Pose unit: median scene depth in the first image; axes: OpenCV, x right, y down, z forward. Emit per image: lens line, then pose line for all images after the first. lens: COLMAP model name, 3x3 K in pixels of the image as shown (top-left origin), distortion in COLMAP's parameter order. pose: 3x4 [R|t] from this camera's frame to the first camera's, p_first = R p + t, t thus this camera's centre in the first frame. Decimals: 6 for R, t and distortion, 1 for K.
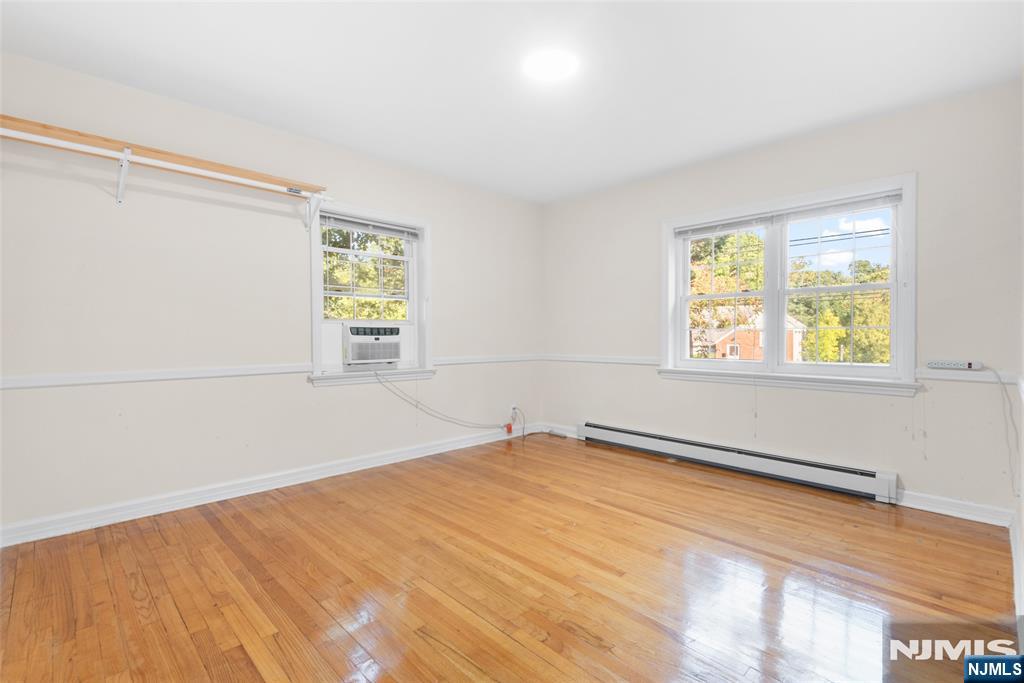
lens RADIAL K [[473.3, 0, 512.0], [0, 473.3, 341.5], [0, 0, 1]] dist [-0.001634, -0.000319]
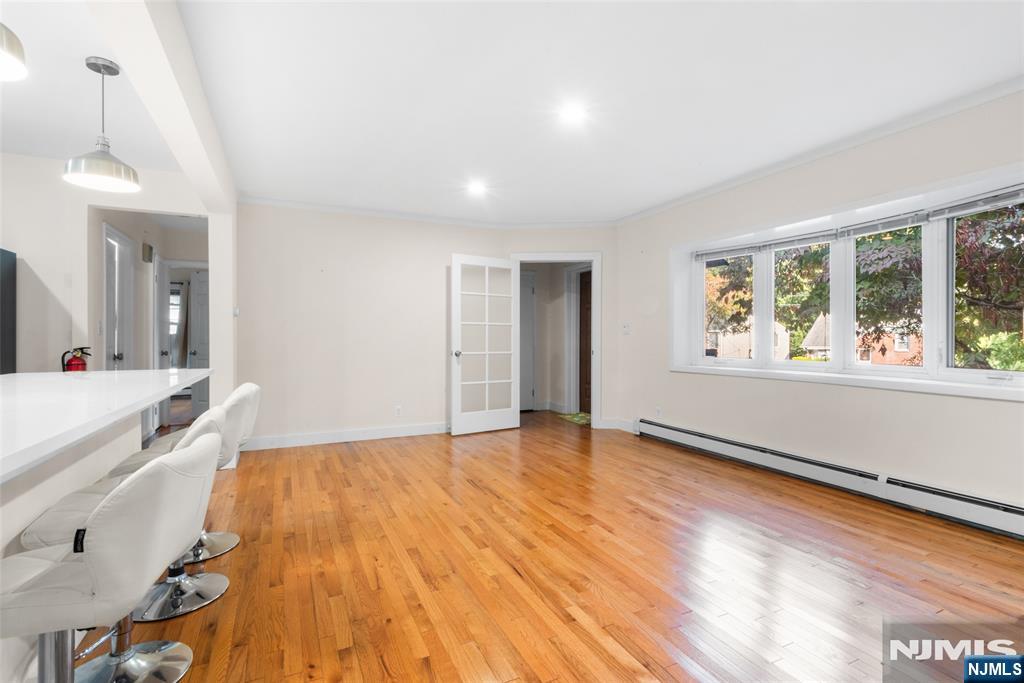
lens RADIAL K [[485.8, 0, 512.0], [0, 485.8, 341.5], [0, 0, 1]] dist [0.001666, 0.000154]
pose [[0.945552, 0.016853, -0.325035, 0.272199], [-0.023095, 0.999615, -0.015358, 0.010454], [0.324651, 0.022028, 0.945577, -0.236641]]
